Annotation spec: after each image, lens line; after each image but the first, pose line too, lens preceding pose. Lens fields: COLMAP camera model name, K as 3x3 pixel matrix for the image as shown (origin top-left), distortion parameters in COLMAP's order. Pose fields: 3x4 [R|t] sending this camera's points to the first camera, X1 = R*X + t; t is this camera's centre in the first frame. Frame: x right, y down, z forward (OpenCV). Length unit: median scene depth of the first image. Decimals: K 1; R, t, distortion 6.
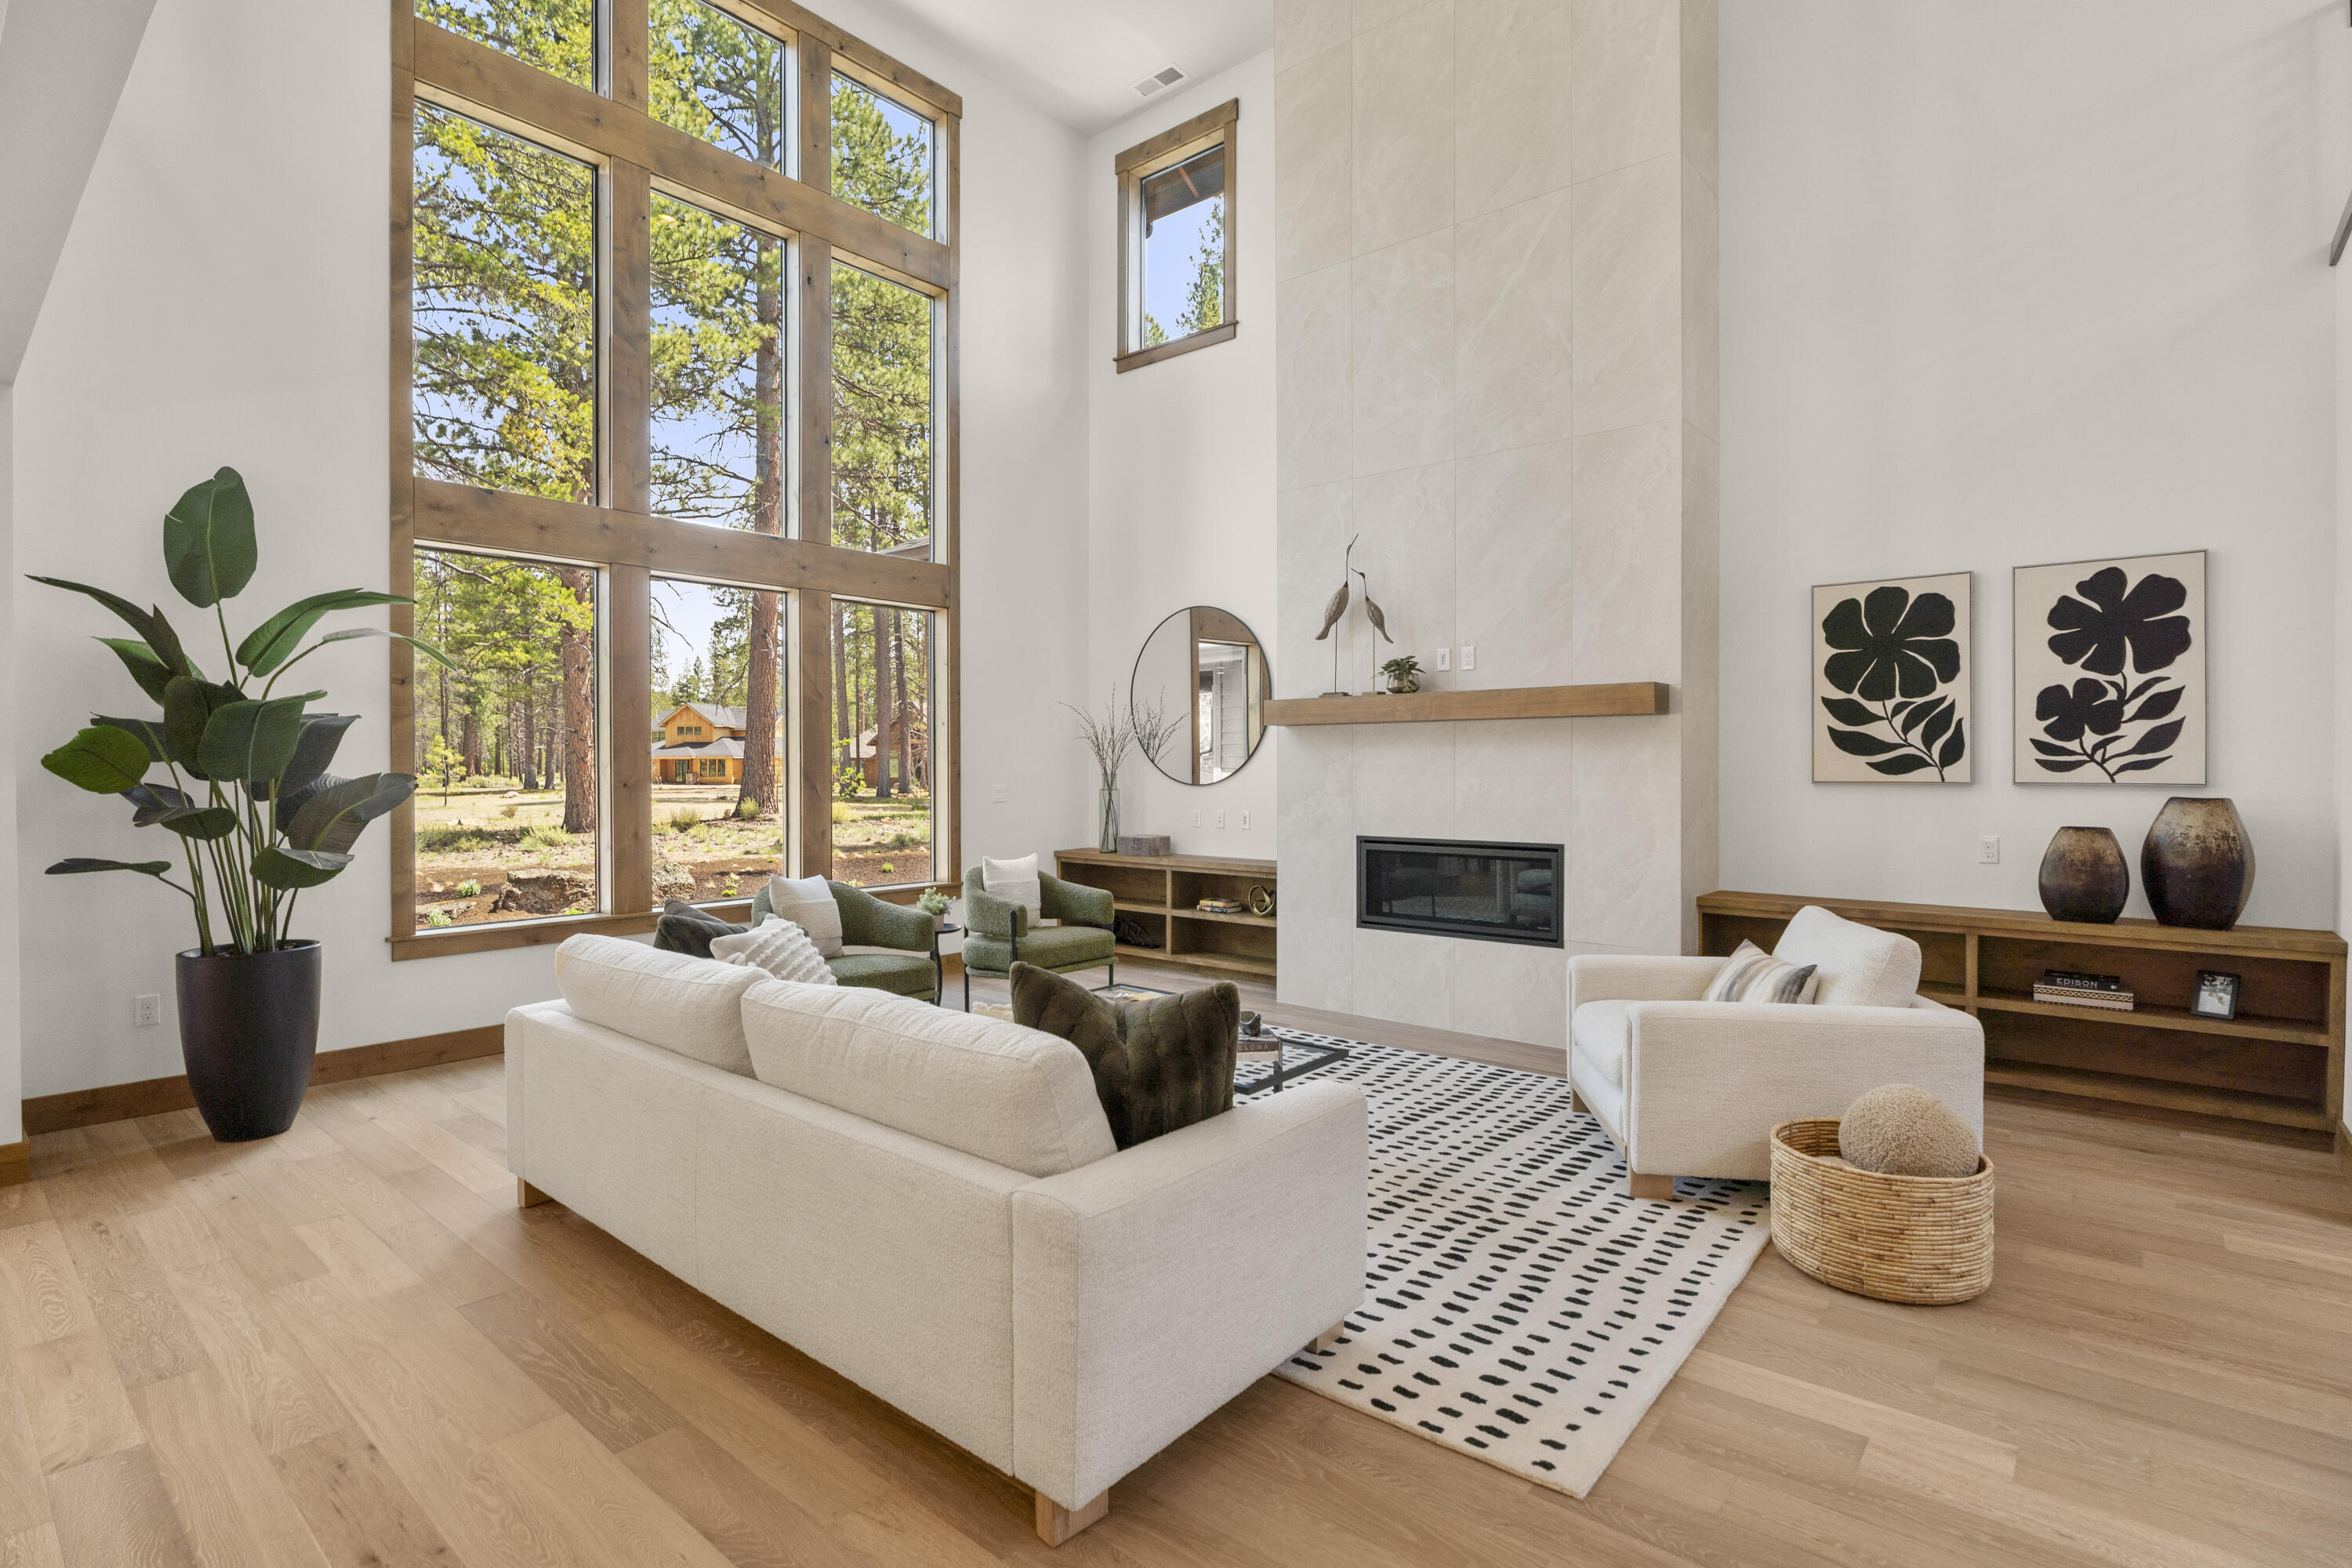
lens RADIAL K [[1136.8, 0, 1164.4], [0, 1136.8, 785.0], [0, 0, 1]] dist [-0.003771, -0.000206]
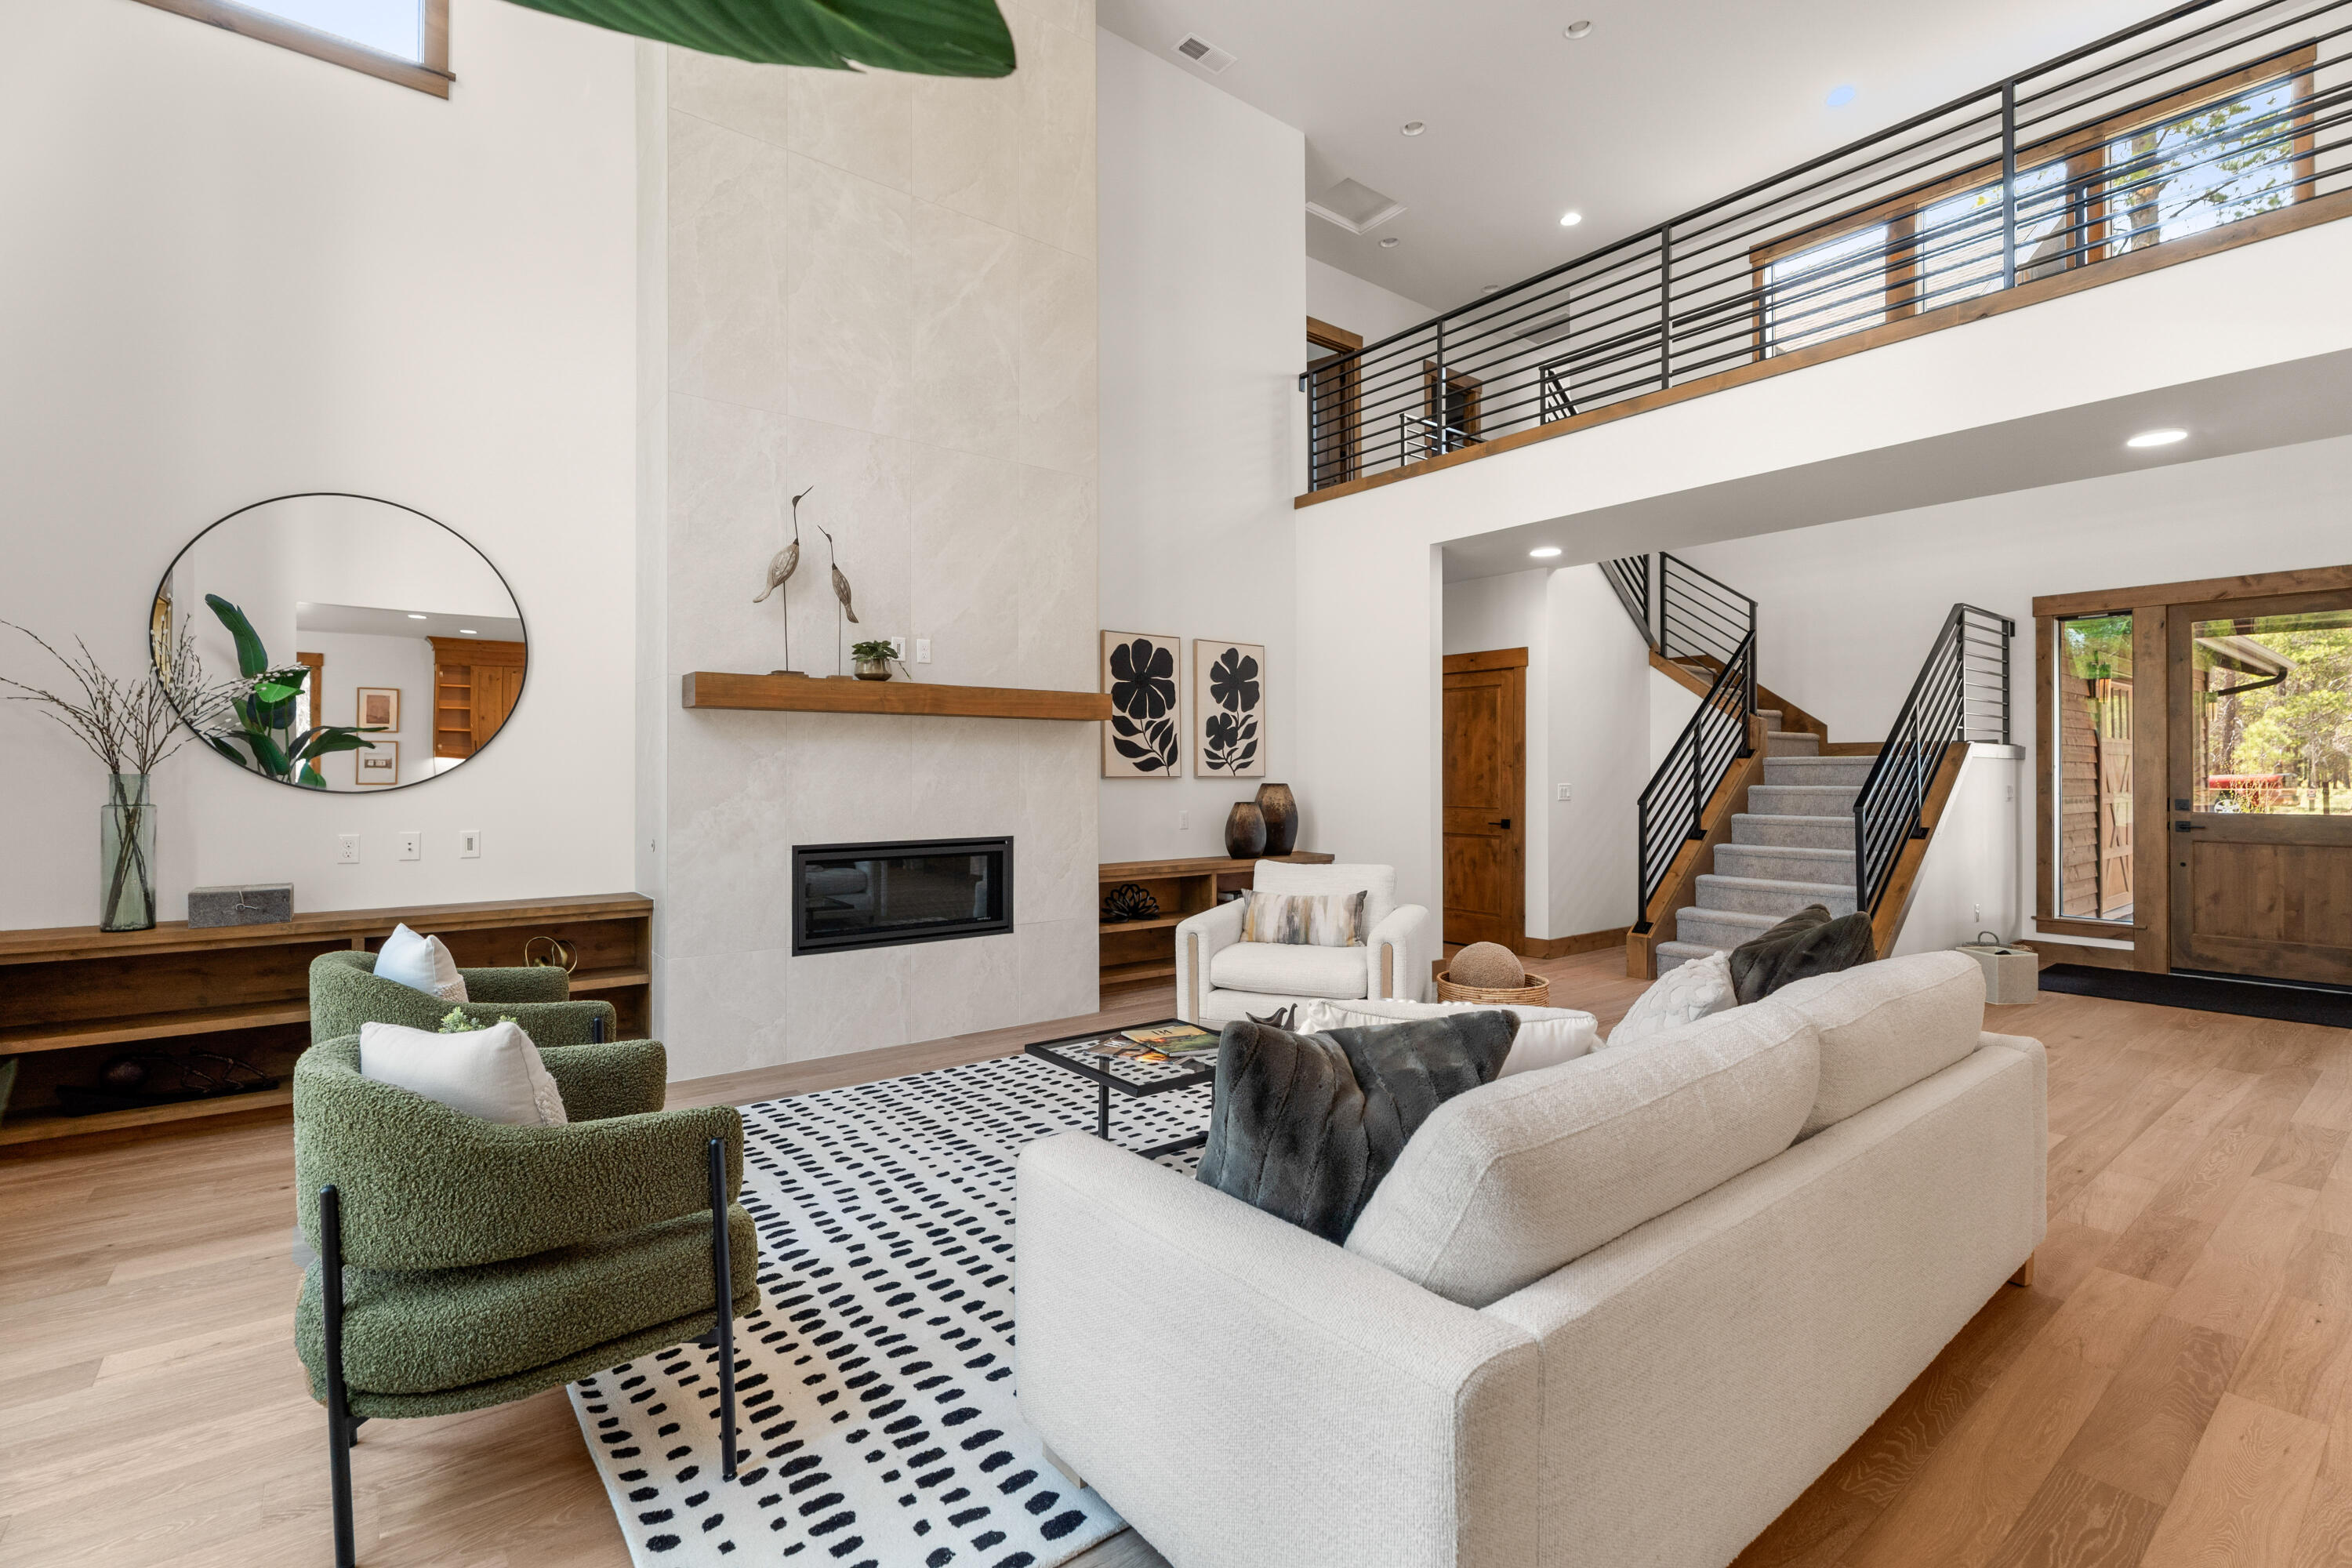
lens RADIAL K [[1070.0, 0, 1169.7], [0, 1070.0, 770.6], [0, 0, 1]] dist [0.004890, 0.000570]
pose [[0.190032, 0.002843, 0.981774, -0.674981], [0.016235, 0.999850, -0.006038, -0.001558], [-0.981644, 0.017087, 0.189958, 0.718634]]
